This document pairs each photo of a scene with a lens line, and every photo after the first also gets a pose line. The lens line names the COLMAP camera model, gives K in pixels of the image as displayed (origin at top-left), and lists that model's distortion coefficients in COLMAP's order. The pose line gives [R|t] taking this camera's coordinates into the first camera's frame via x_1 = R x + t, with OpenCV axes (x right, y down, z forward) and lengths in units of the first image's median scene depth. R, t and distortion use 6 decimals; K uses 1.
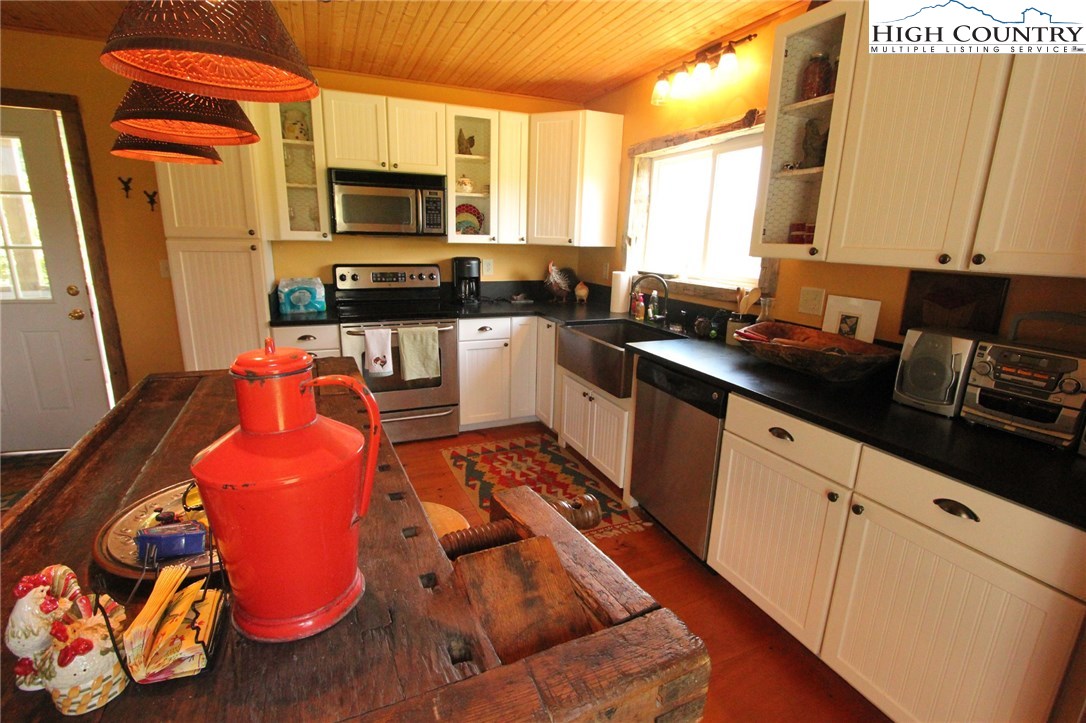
lens RADIAL K [[505.3, 0, 540.2], [0, 505.3, 360.3], [0, 0, 1]] dist [-0.015009, 0.001583]
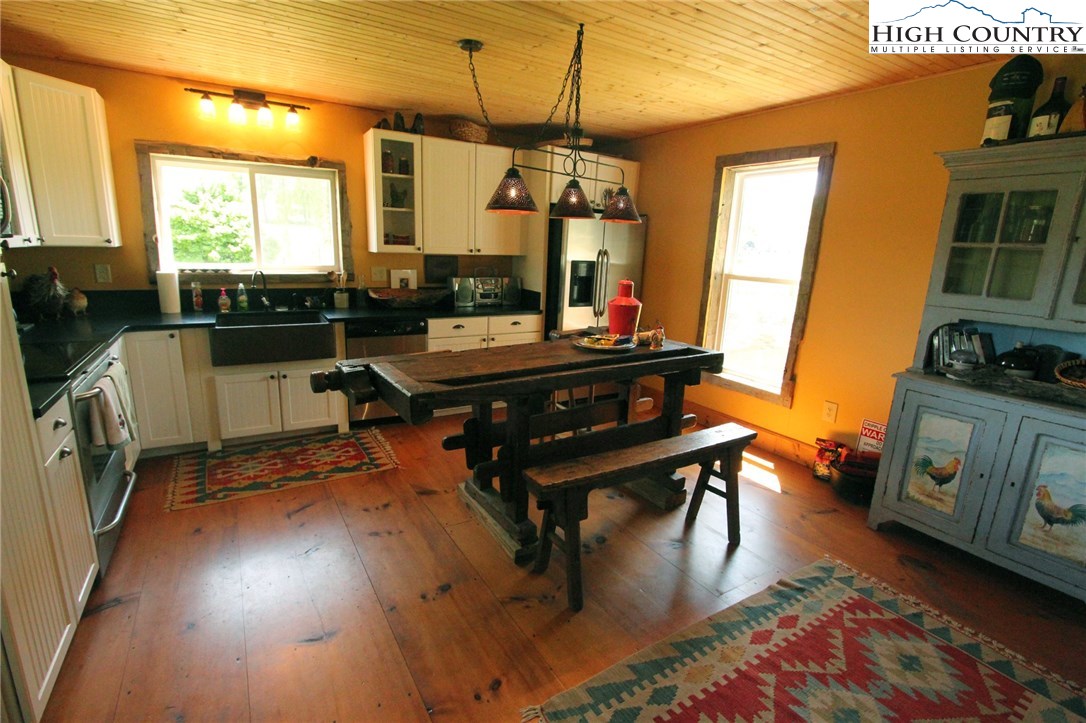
lens RADIAL K [[505.3, 0, 533.7], [0, 505.3, 364.6], [0, 0, 1]] dist [-0.015009, 0.001583]
pose [[-0.130936, -0.257641, 0.957328, -1.076156], [0.199238, 0.939102, 0.279986, -0.160958], [-0.971164, 0.227396, -0.071631, 0.493600]]
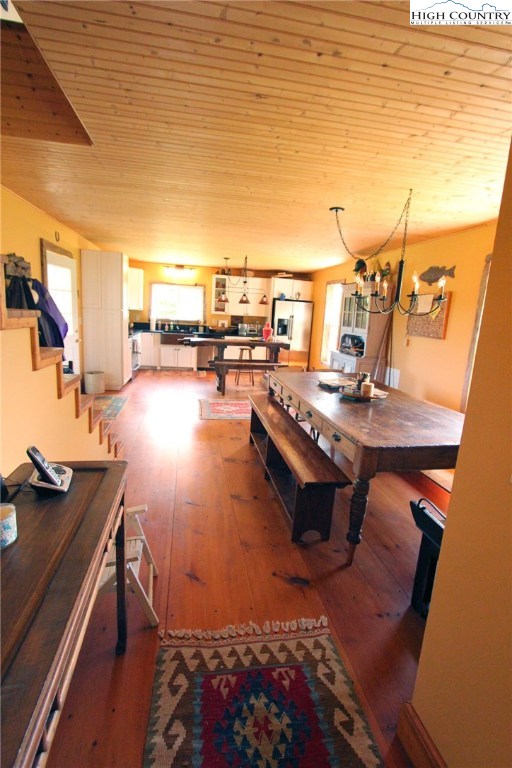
lens RADIAL K [[357.3, 0, 252.8], [0, 357.3, 378.5], [0, 0, 1]] dist [-0.015009, 0.001583]
pose [[0.233295, -0.188112, 0.954037, -2.410826], [0.186294, 0.971583, 0.146016, -0.004902], [-0.954394, 0.143667, 0.261710, -0.244124]]
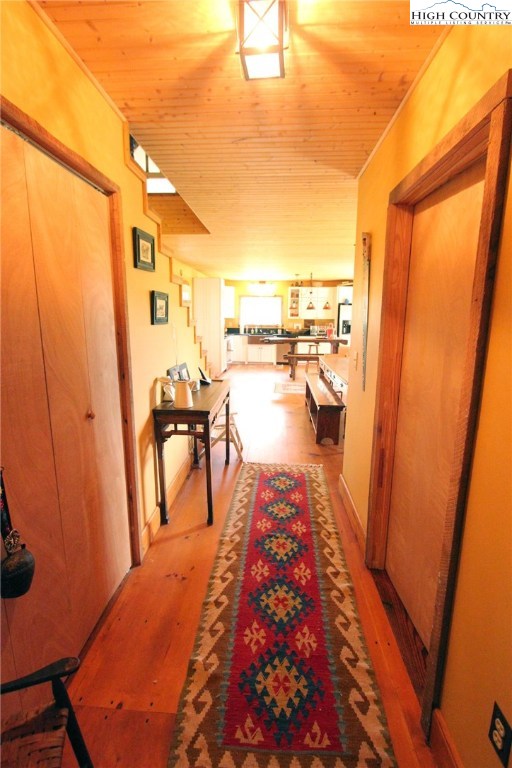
lens RADIAL K [[357.3, 0, 258.8], [0, 357.3, 379.7], [0, 0, 1]] dist [-0.015009, 0.001583]
pose [[0.442989, -0.179753, 0.878322, -2.988922], [0.218829, 0.971741, 0.088503, 0.057794], [-0.869411, 0.152997, 0.469806, -0.567236]]
